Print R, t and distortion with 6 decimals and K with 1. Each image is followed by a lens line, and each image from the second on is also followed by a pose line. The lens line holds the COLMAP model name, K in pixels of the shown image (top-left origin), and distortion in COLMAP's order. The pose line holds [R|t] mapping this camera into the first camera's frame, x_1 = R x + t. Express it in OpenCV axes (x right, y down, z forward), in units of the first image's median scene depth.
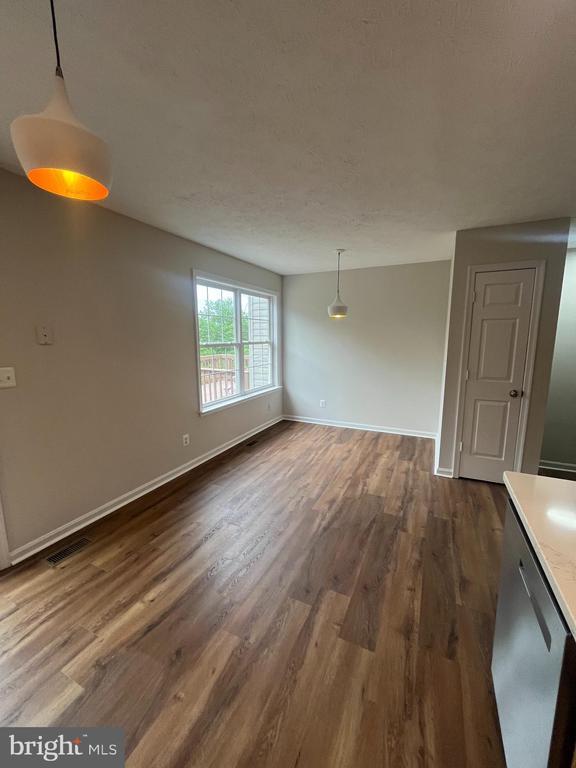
lens RADIAL K [[308.6, 0, 290.5], [0, 308.6, 381.5], [0, 0, 1]] dist [0.001016, -0.000168]
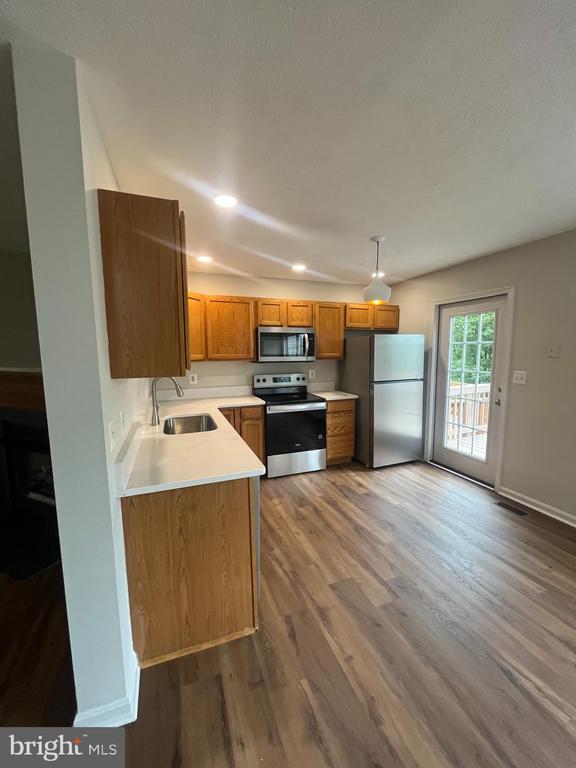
lens RADIAL K [[308.6, 0, 289.7], [0, 308.6, 385.0], [0, 0, 1]] dist [0.001016, -0.000168]
pose [[-0.689517, 0.084577, -0.719315, 1.195095], [-0.102825, 0.971667, 0.212814, -0.227098], [0.716934, 0.220702, -0.661284, 1.469298]]
